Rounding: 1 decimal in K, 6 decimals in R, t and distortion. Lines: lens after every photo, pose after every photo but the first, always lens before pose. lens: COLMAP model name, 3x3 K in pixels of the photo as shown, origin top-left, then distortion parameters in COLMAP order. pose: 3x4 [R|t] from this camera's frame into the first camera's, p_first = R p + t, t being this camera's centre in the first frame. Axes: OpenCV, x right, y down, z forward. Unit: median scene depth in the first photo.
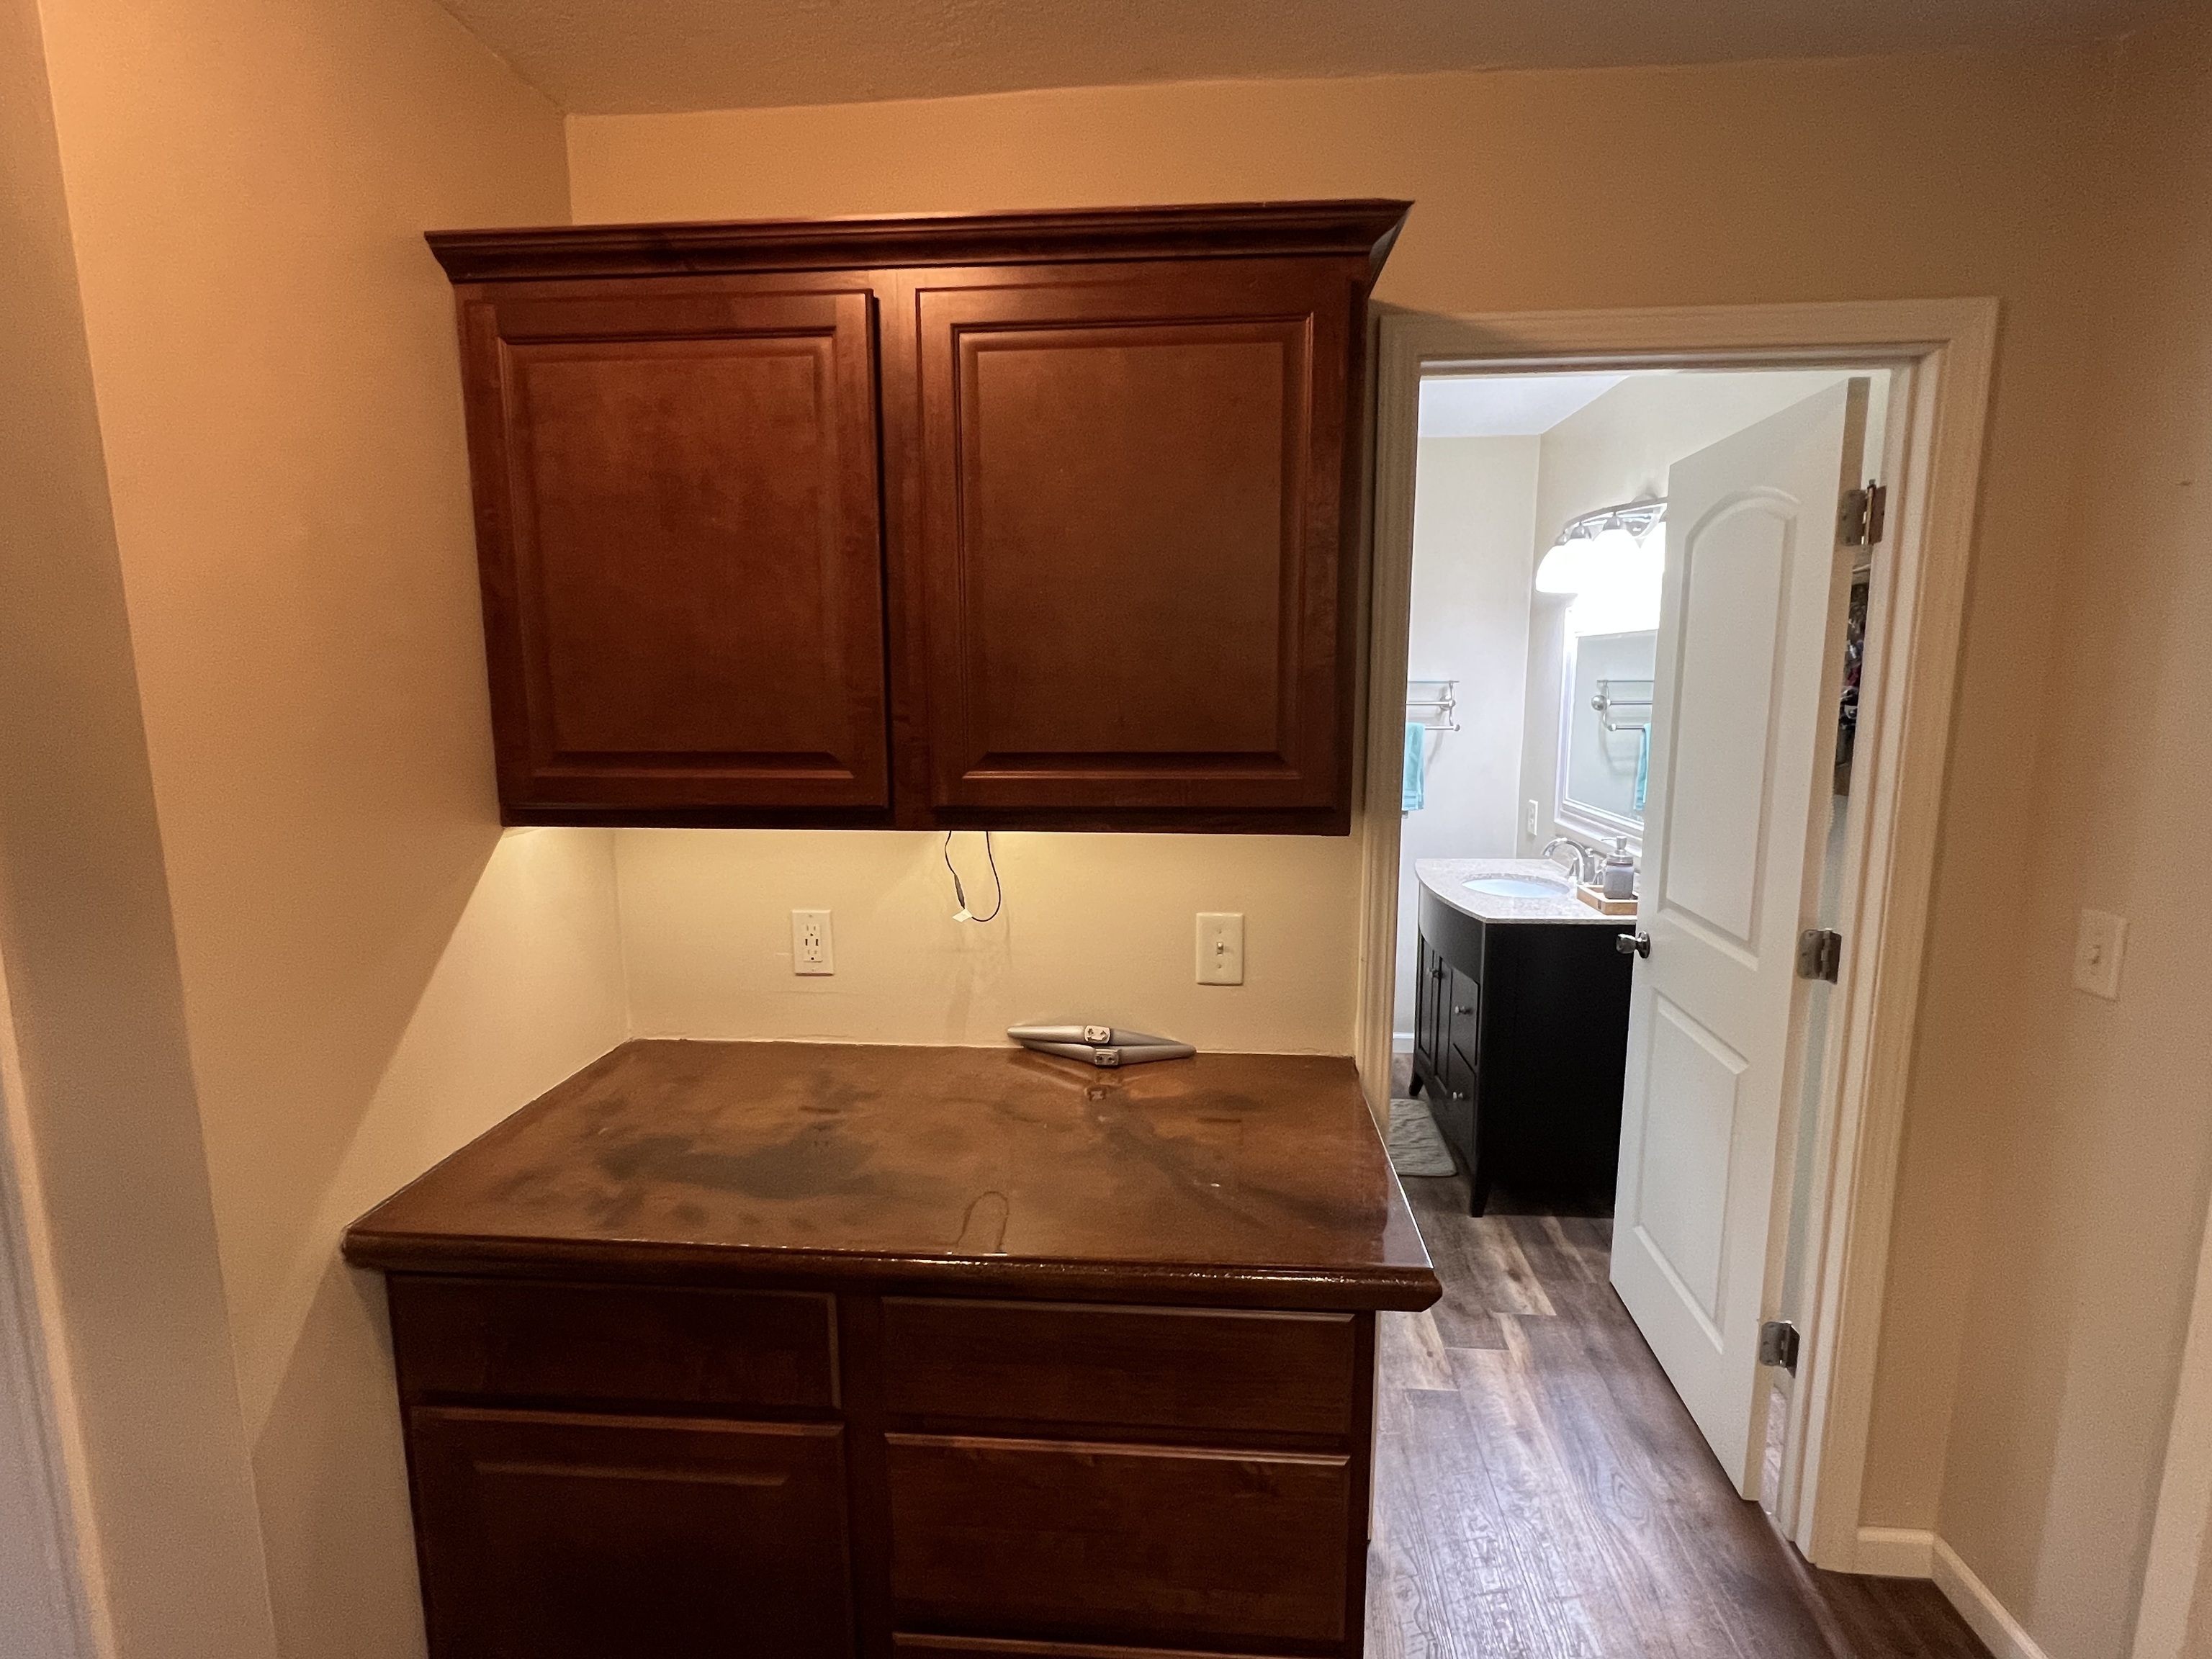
lens RADIAL K [[1057.0, 0, 1109.2], [0, 1057.0, 825.9], [0, 0, 1]] dist [0.004801, 0.000196]
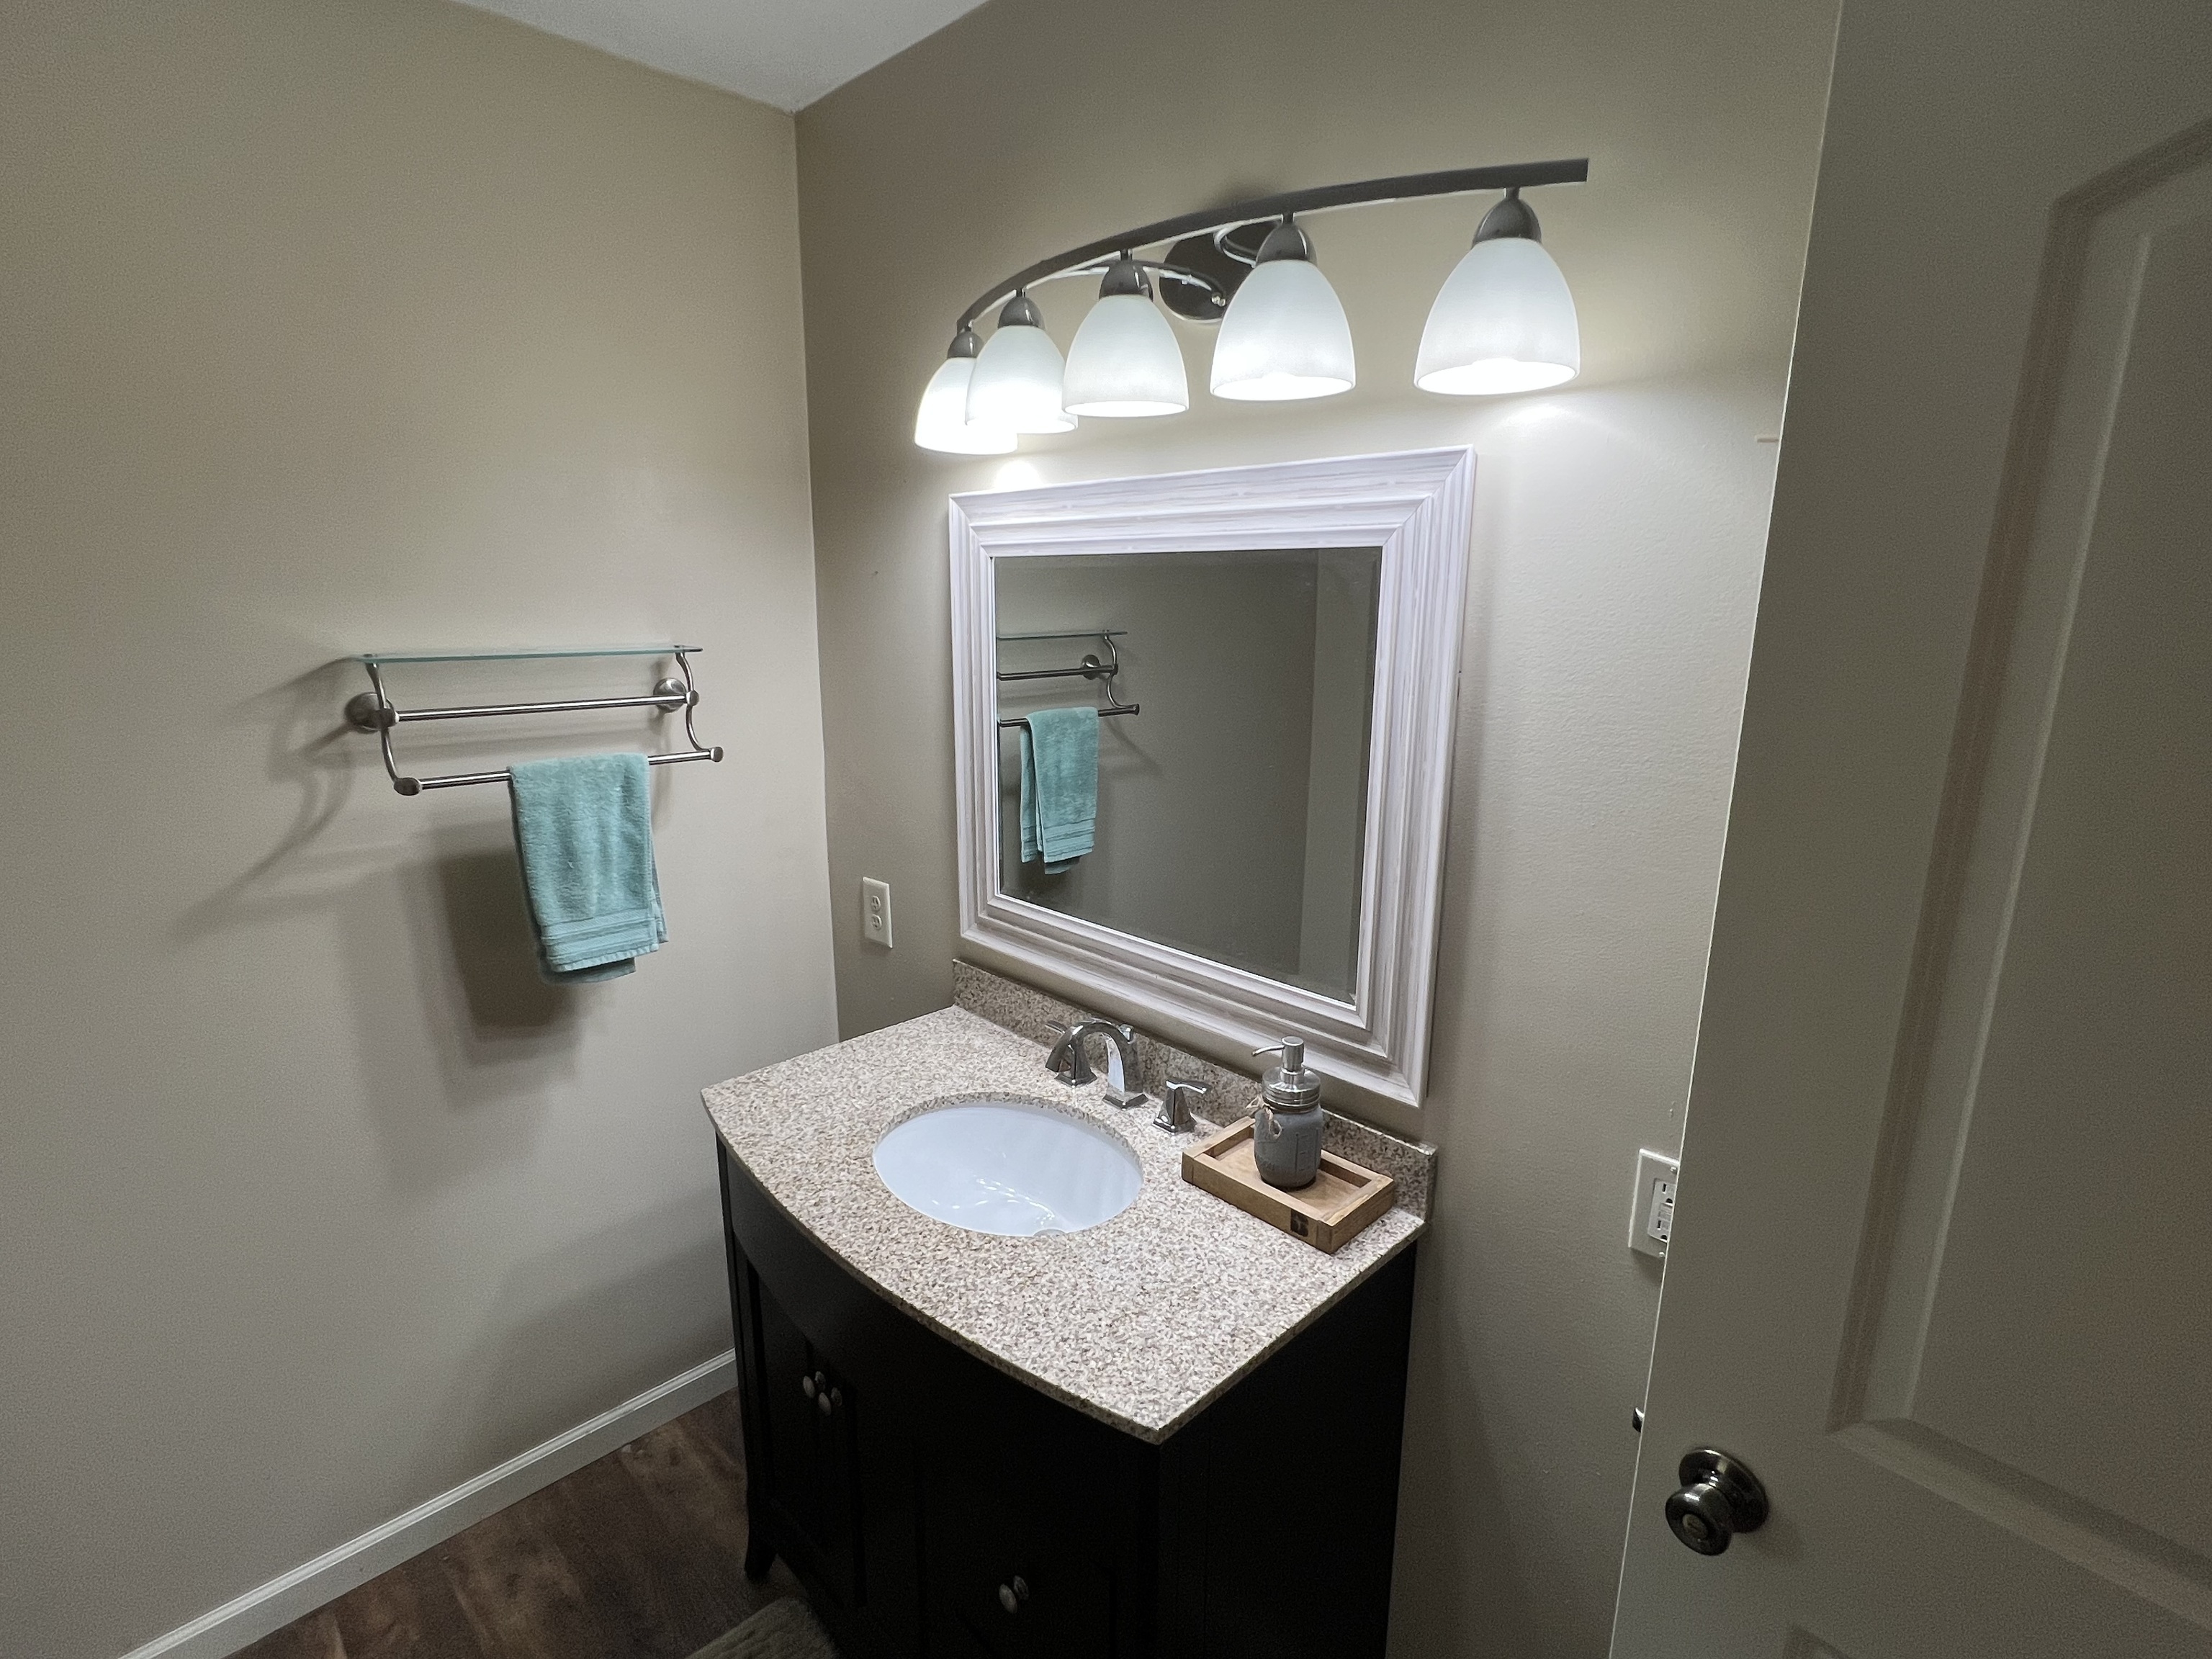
lens RADIAL K [[1057.0, 0, 1106.2], [0, 1057.0, 833.0], [0, 0, 1]] dist [0.004801, 0.000196]
pose [[0.657108, -0.162001, 0.736182, 0.107843], [0.106384, 0.986789, 0.122192, -0.102772], [-0.746252, -0.001975, 0.665661, 0.610685]]
